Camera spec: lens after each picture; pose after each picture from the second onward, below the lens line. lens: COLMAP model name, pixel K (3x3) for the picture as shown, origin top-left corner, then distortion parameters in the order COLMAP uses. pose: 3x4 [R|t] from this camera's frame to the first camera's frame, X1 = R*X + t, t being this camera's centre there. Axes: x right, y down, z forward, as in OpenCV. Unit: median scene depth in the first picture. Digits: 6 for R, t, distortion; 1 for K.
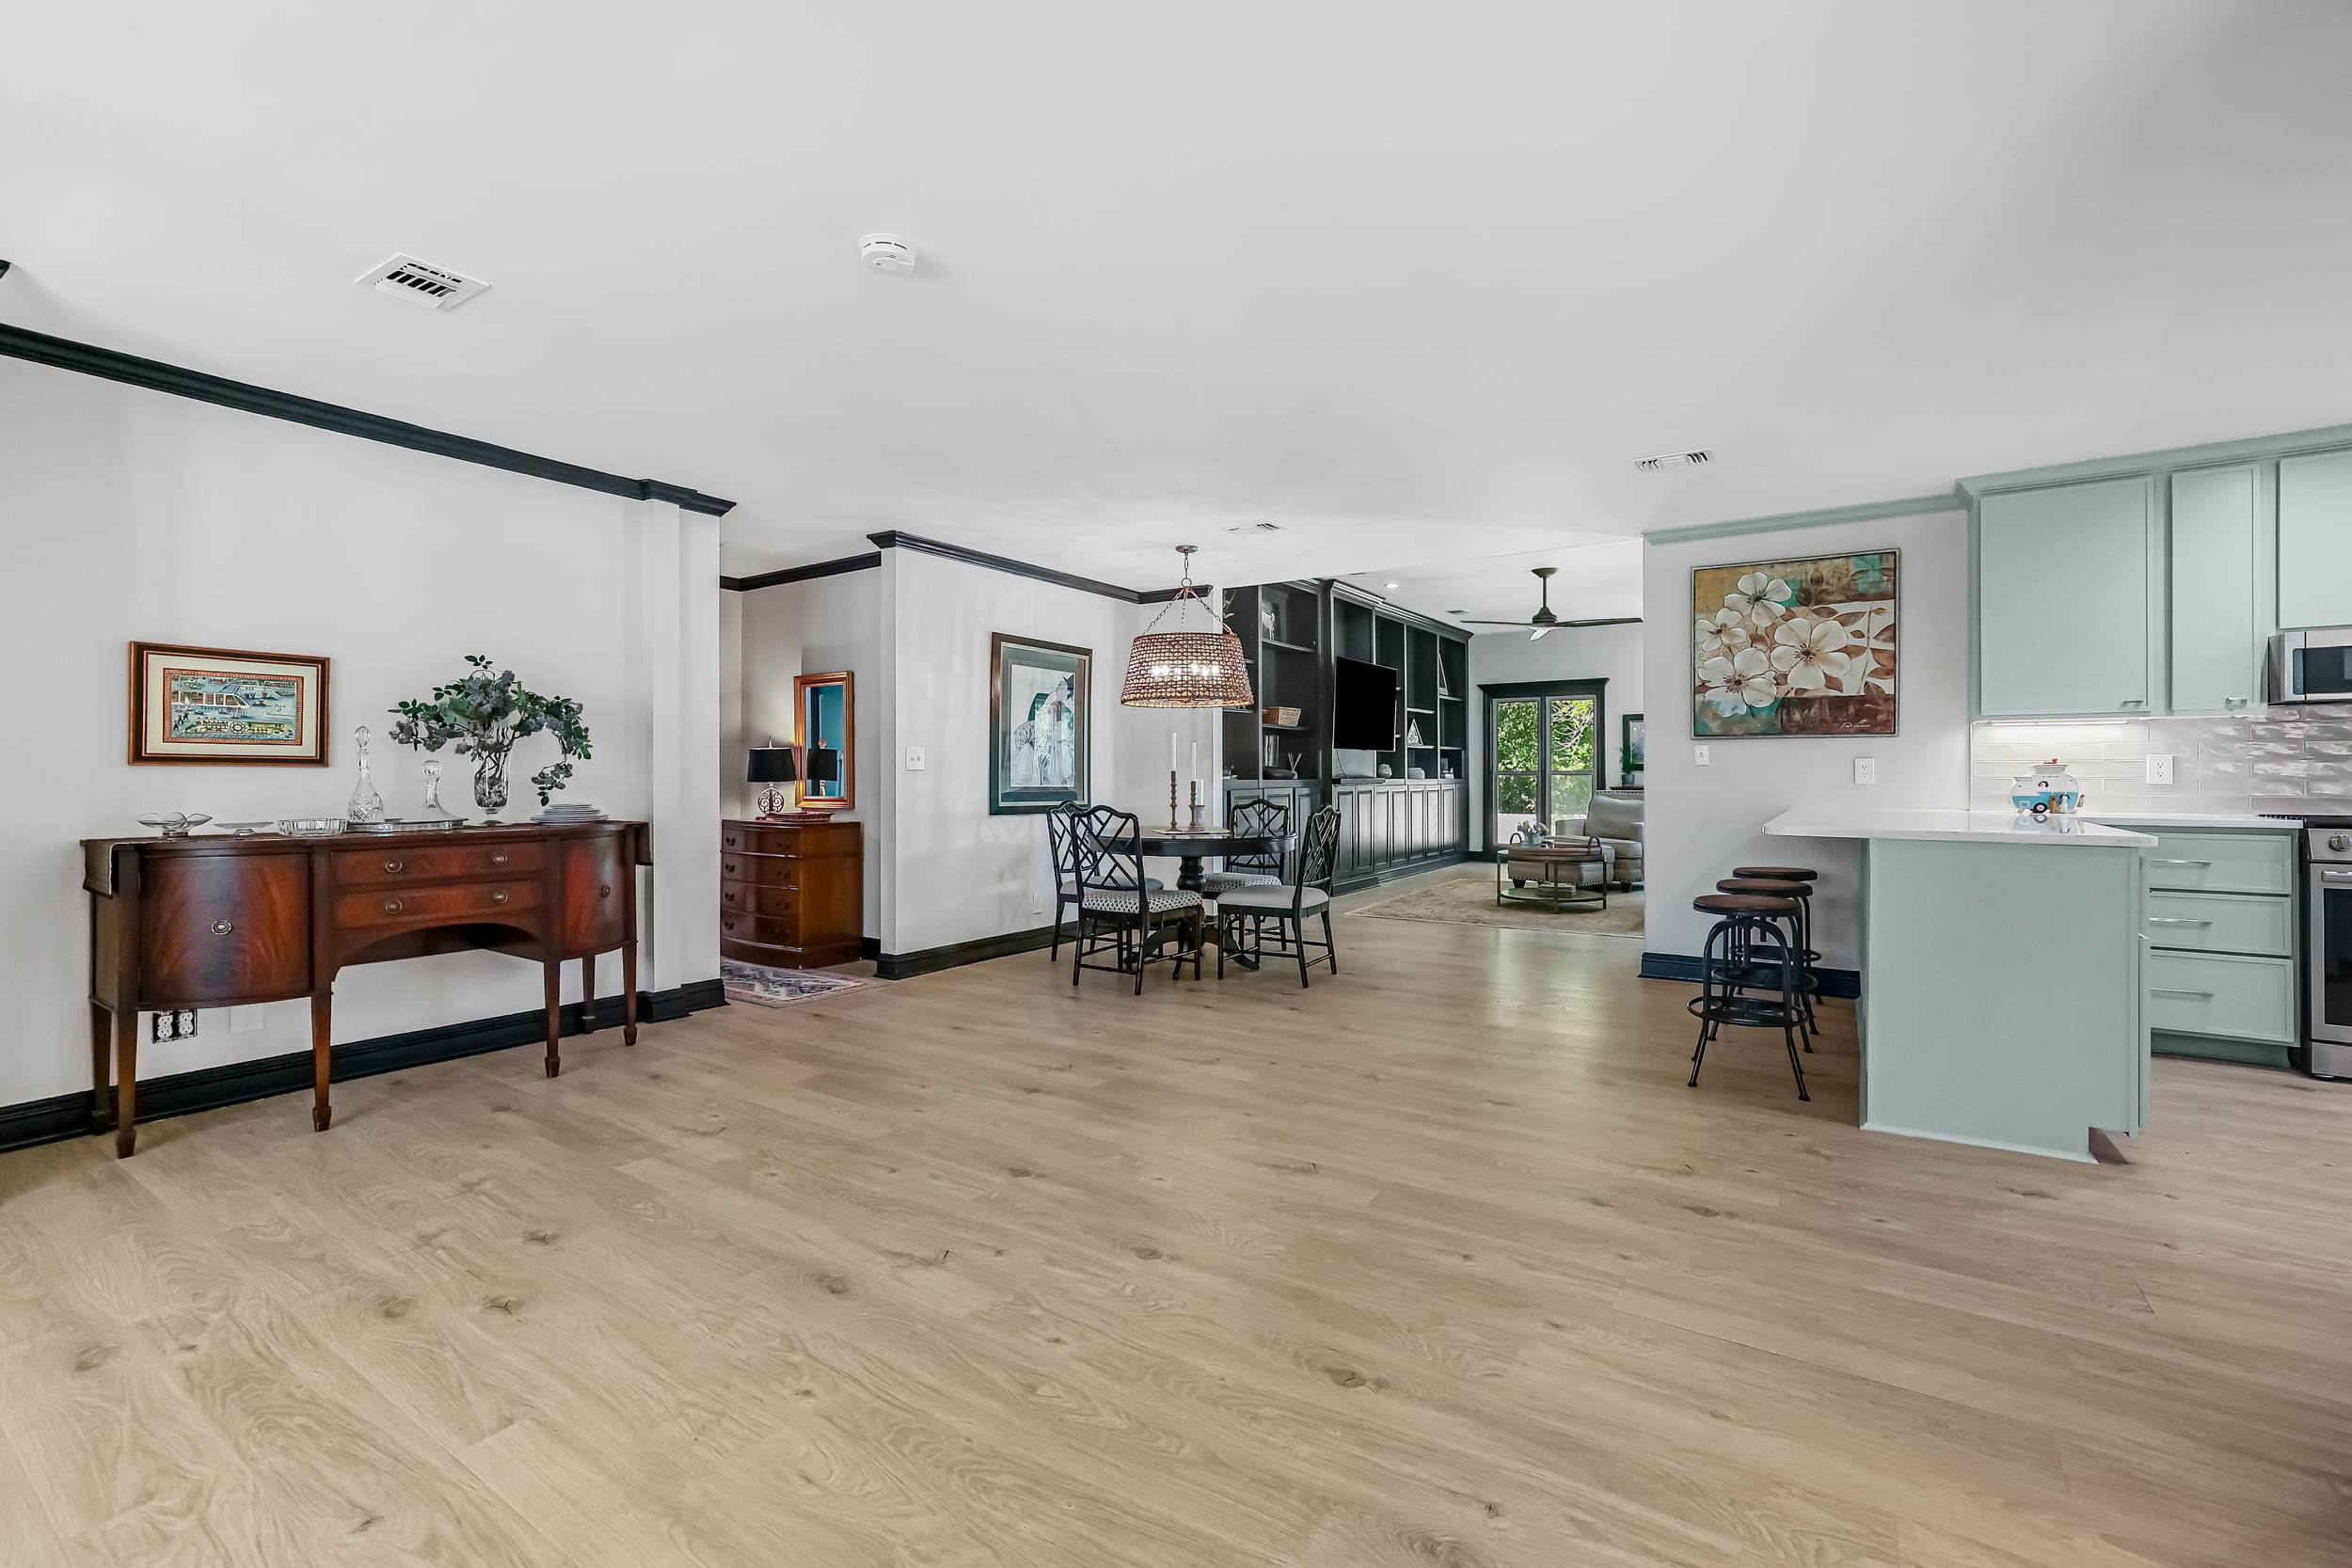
lens RADIAL K [[1014.0, 0, 1167.4], [0, 1014.0, 777.6], [0, 0, 1]] dist [-0.031090, 0.016054]
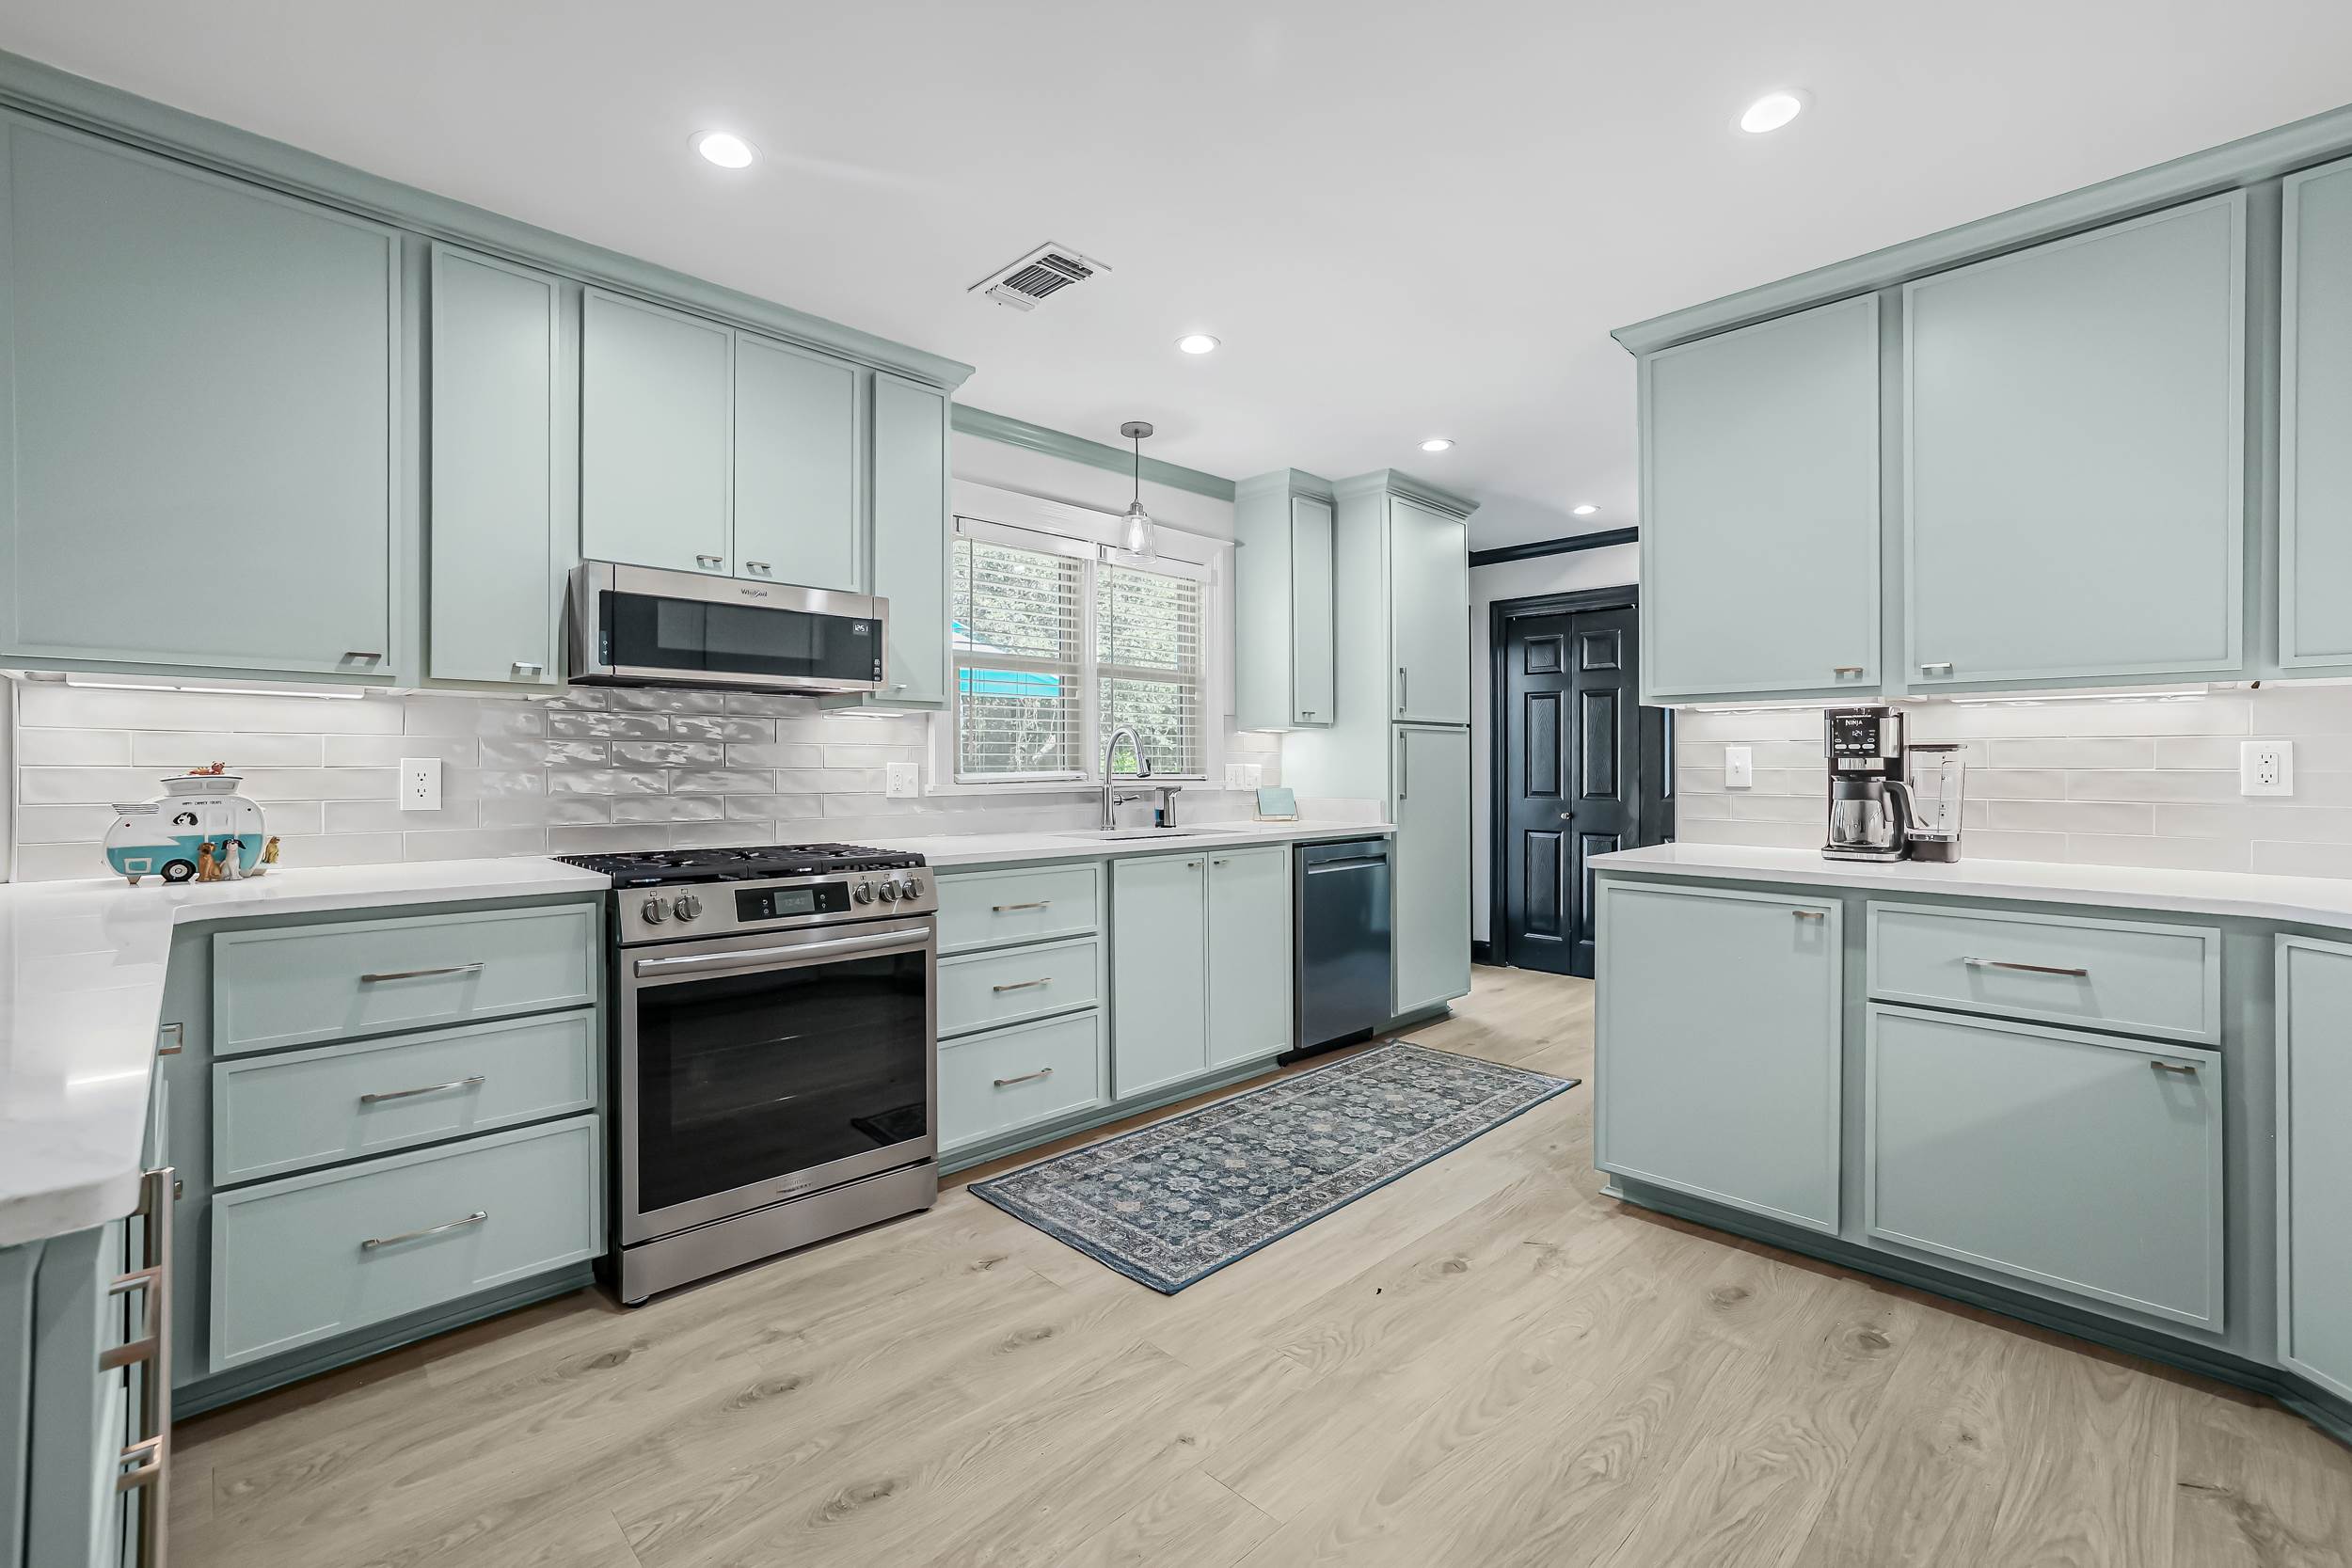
lens RADIAL K [[1014.0, 0, 1182.9], [0, 1014.0, 762.3], [0, 0, 1]] dist [-0.031090, 0.016054]
pose [[0.191404, 0.008246, 0.981477, 0.386659], [0.001299, 0.999962, -0.008654, -0.011146], [-0.981511, 0.002931, 0.191386, 0.348322]]
